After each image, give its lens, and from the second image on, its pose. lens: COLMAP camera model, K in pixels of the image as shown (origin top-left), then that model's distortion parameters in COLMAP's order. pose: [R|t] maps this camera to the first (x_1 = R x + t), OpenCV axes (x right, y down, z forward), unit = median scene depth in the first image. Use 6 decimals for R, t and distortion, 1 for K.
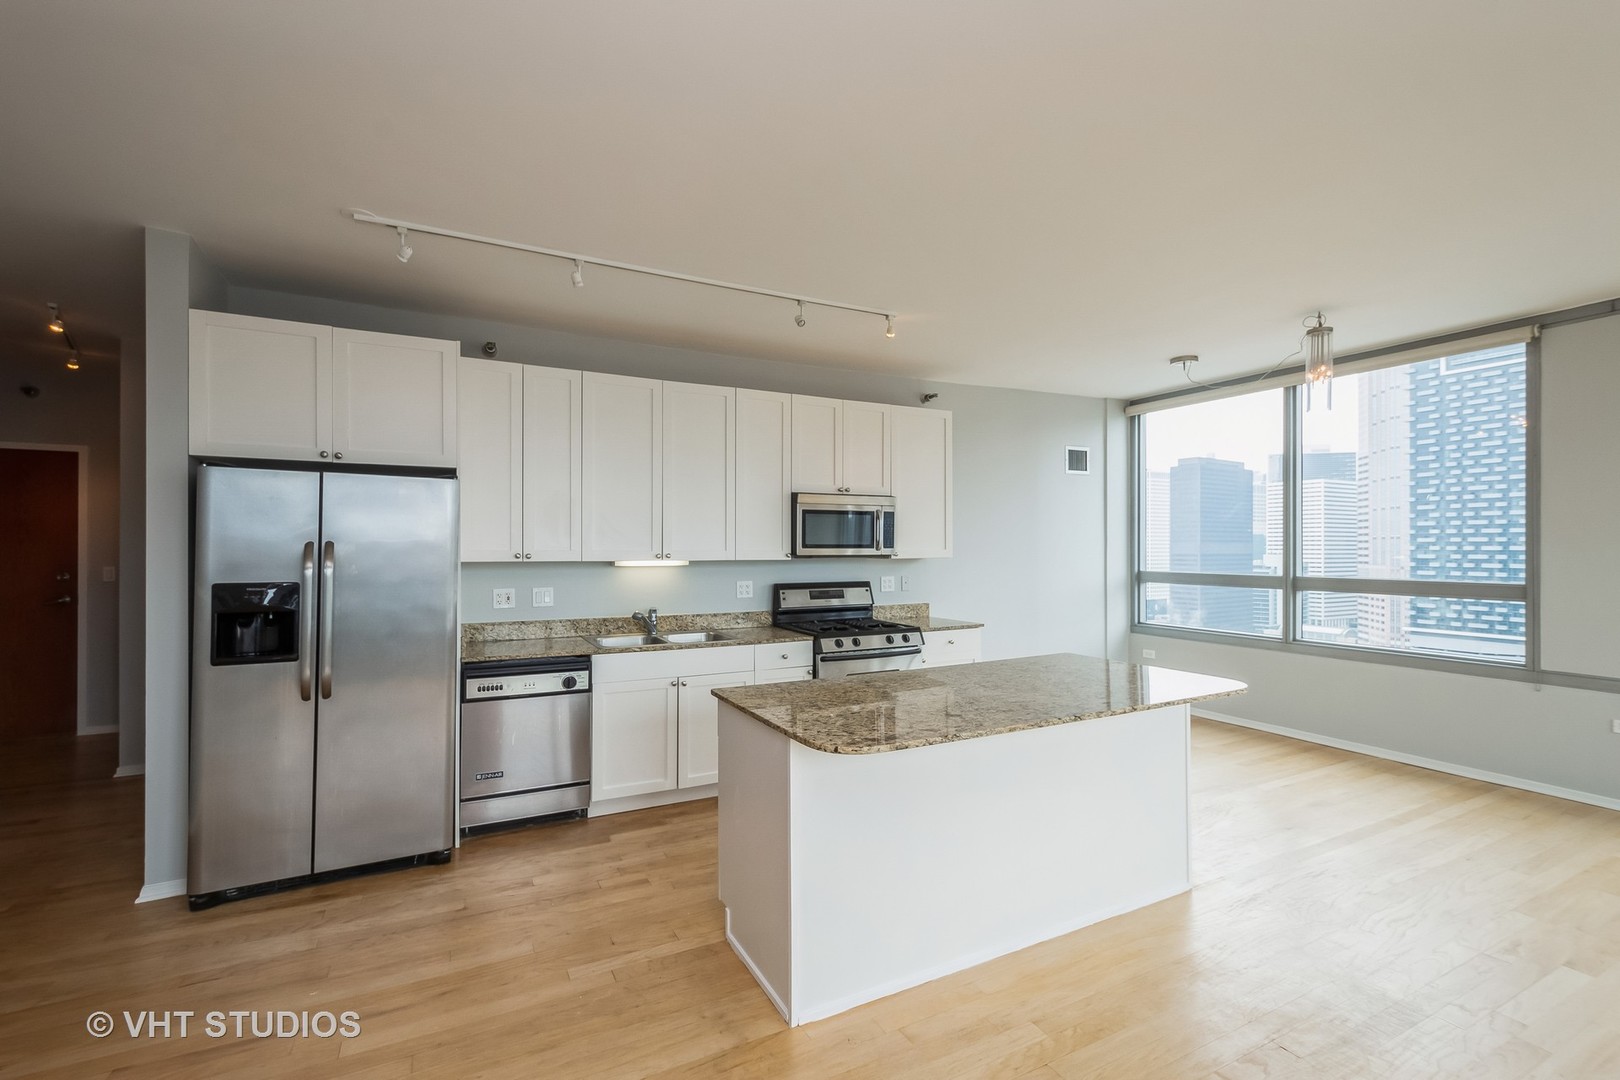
lens RADIAL K [[709.6, 0, 817.5], [0, 709.6, 549.3], [0, 0, 1]] dist [0.017285, 0.000210]
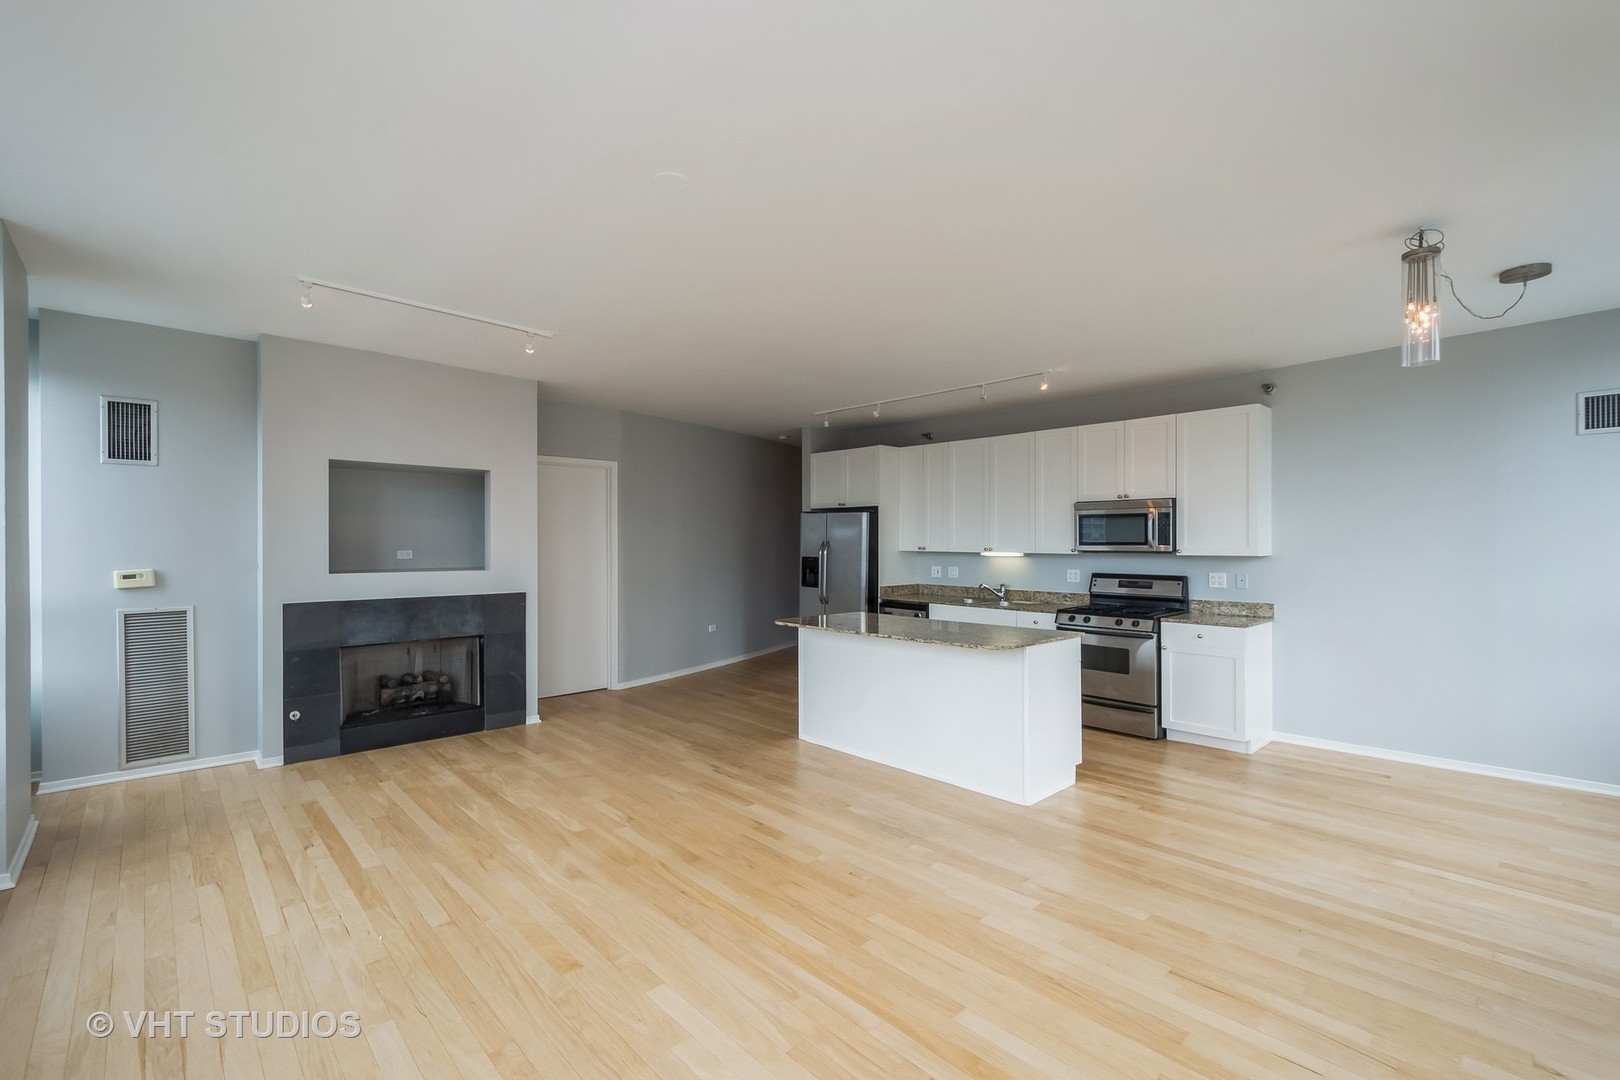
lens RADIAL K [[709.6, 0, 799.1], [0, 709.6, 541.7], [0, 0, 1]] dist [0.017285, 0.000210]
pose [[0.279024, 0.001088, -0.960283, 1.023752], [-0.003640, 0.999993, 0.000075, -0.005651], [0.960277, 0.003475, 0.279026, 0.138399]]
